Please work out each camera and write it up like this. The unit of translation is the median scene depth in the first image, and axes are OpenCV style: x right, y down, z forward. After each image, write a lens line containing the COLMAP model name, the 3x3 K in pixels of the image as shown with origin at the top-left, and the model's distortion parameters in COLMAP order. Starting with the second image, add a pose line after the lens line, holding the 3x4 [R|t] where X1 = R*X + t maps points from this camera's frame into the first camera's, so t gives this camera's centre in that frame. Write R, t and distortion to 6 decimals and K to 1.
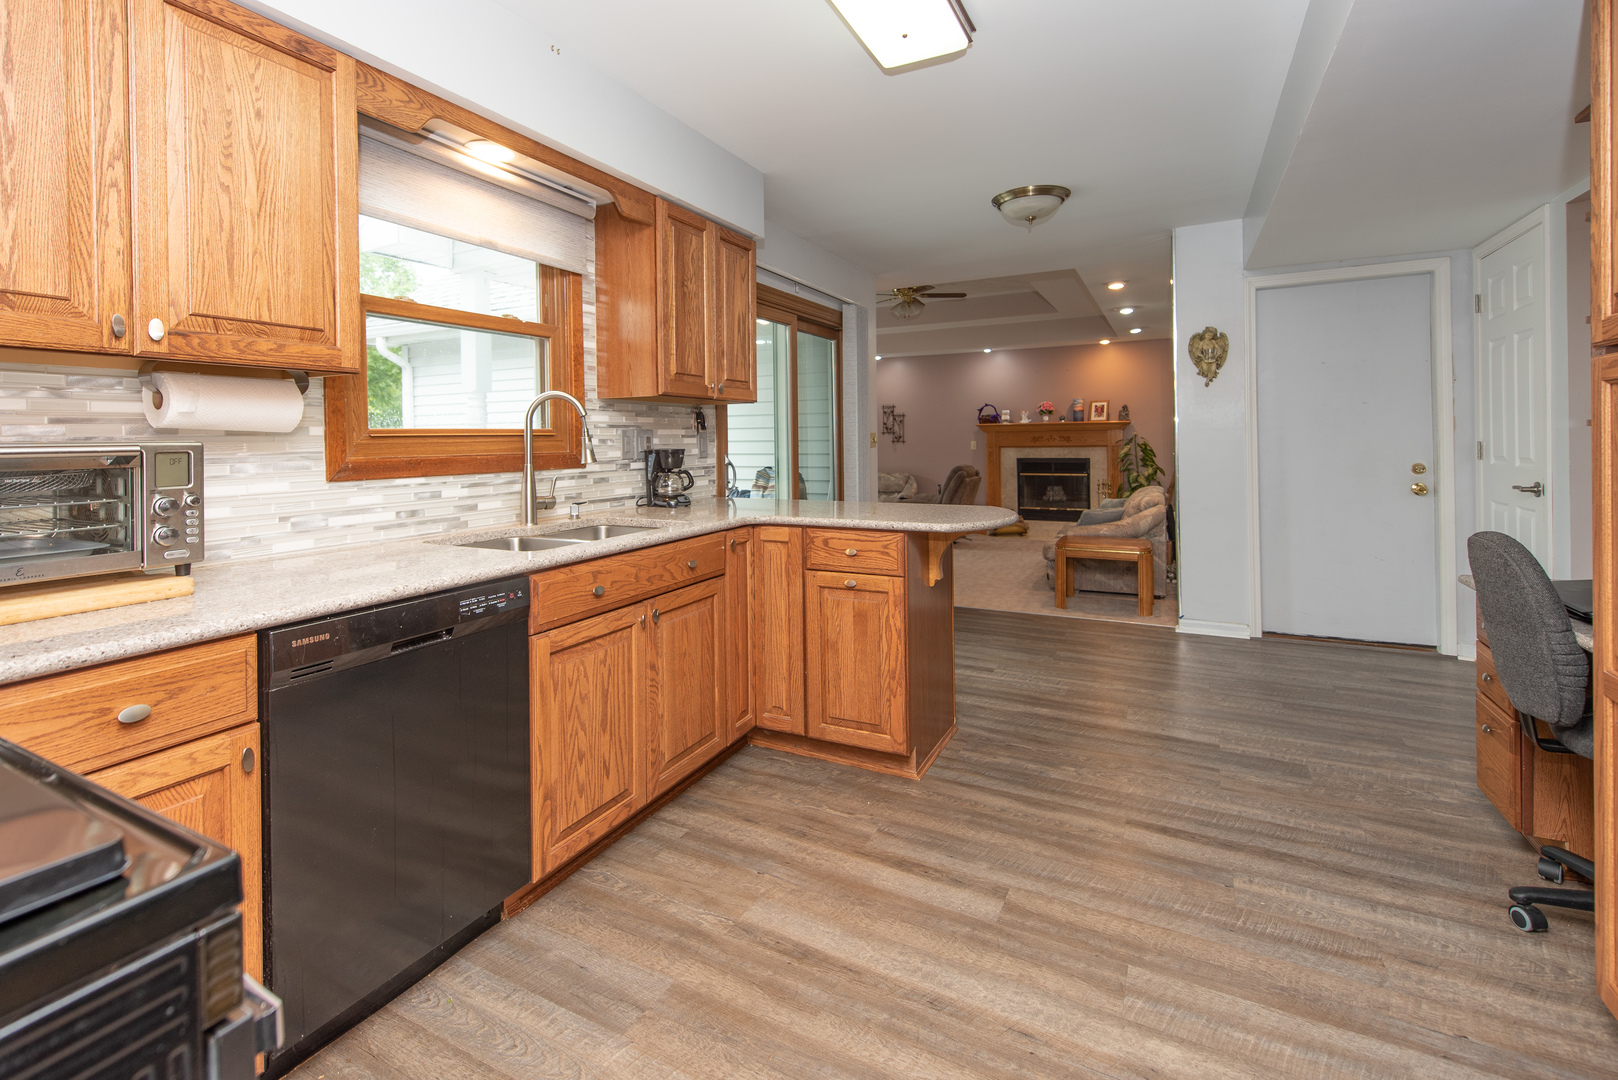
lens RADIAL K [[726.0, 0, 779.2], [0, 726.0, 441.3], [0, 0, 1]] dist [0.003049, -0.002475]
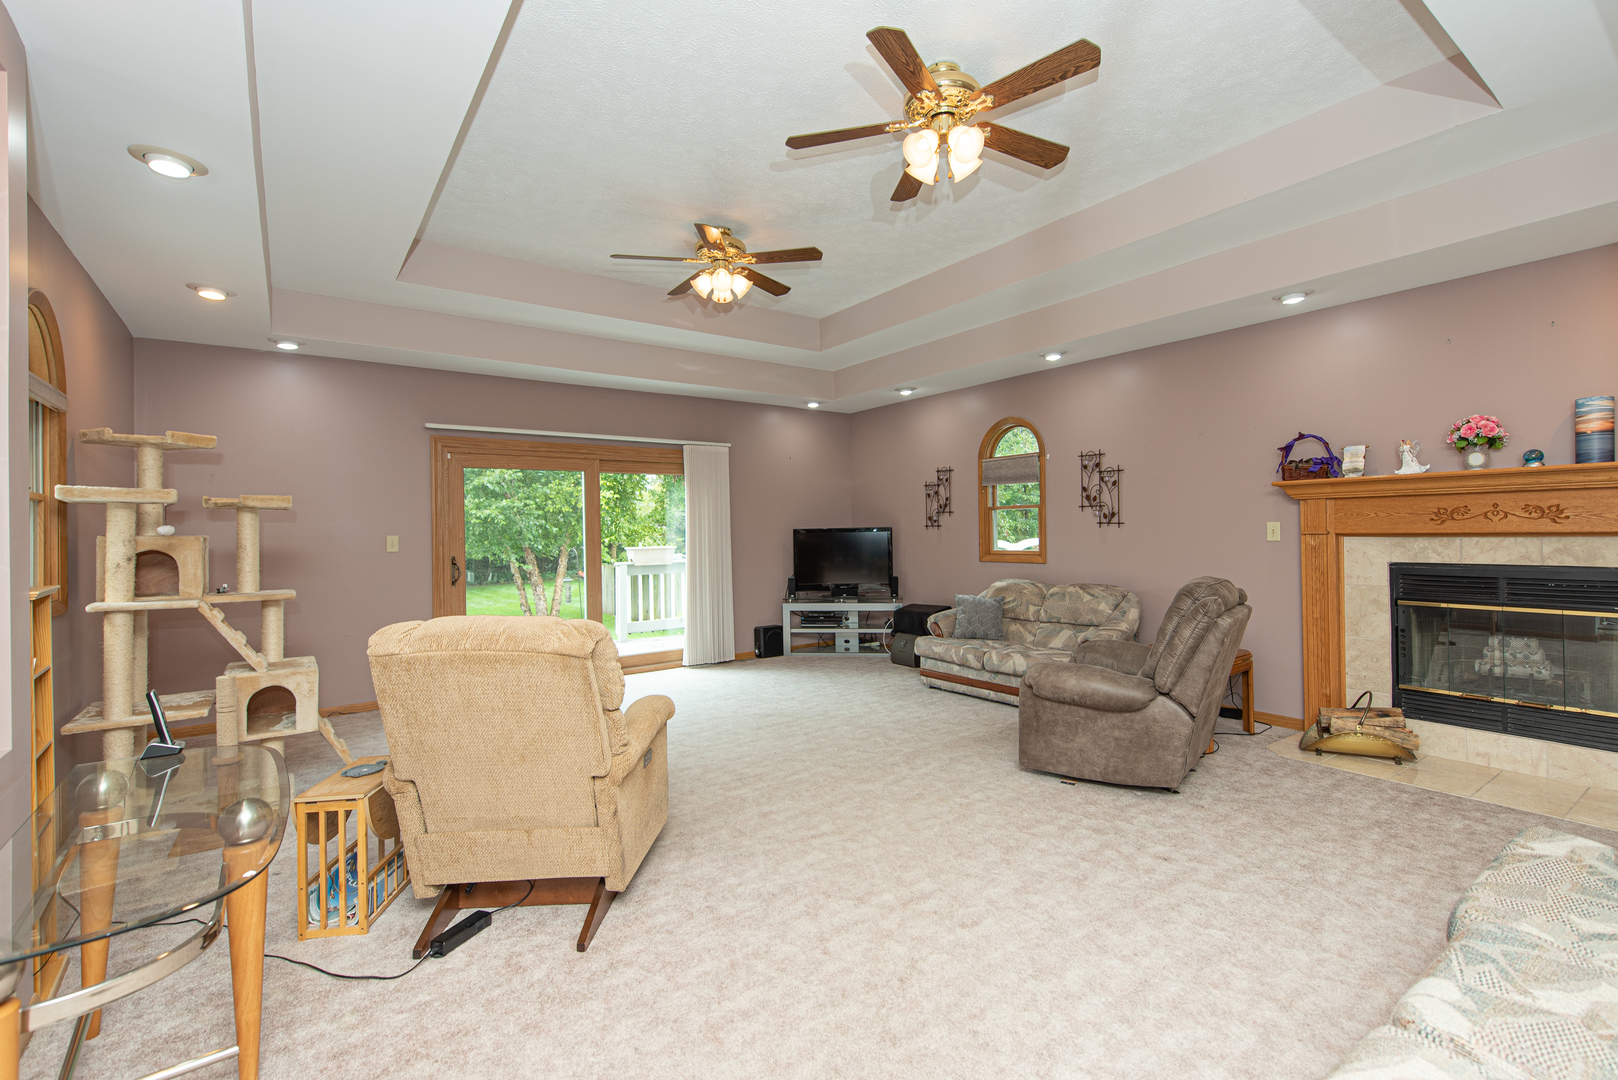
lens RADIAL K [[726.0, 0, 809.5], [0, 726.0, 526.0], [0, 0, 1]] dist [0.003049, -0.002475]
pose [[0.902047, -0.001186, -0.431635, 0.785937], [0.001041, 0.999999, -0.000572, 0.010670], [0.431636, 0.000067, 0.902048, 1.846684]]
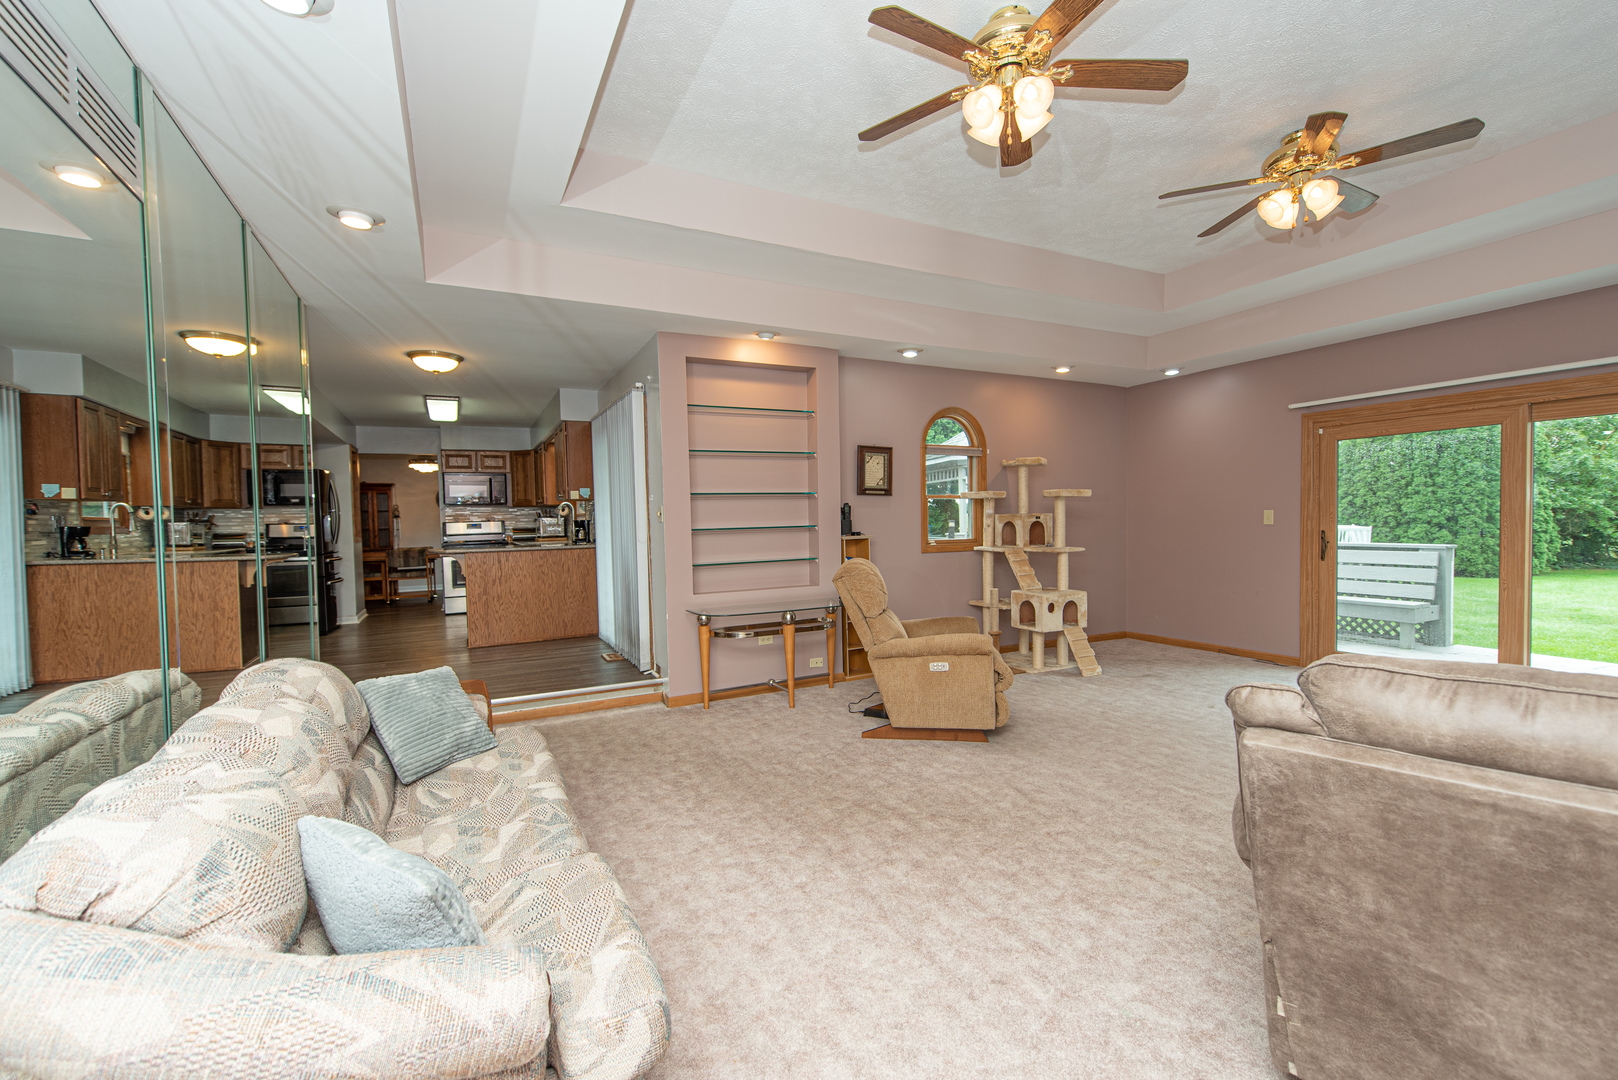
lens RADIAL K [[665.0, 0, 807.6], [0, 665.0, 537.6], [0, 0, 1]] dist [0.002018, -0.000012]
pose [[-0.551301, 0.051451, -0.832718, 1.459622], [0.022071, 0.998647, 0.047091, -0.010896], [0.834014, 0.007582, -0.551691, 3.214112]]
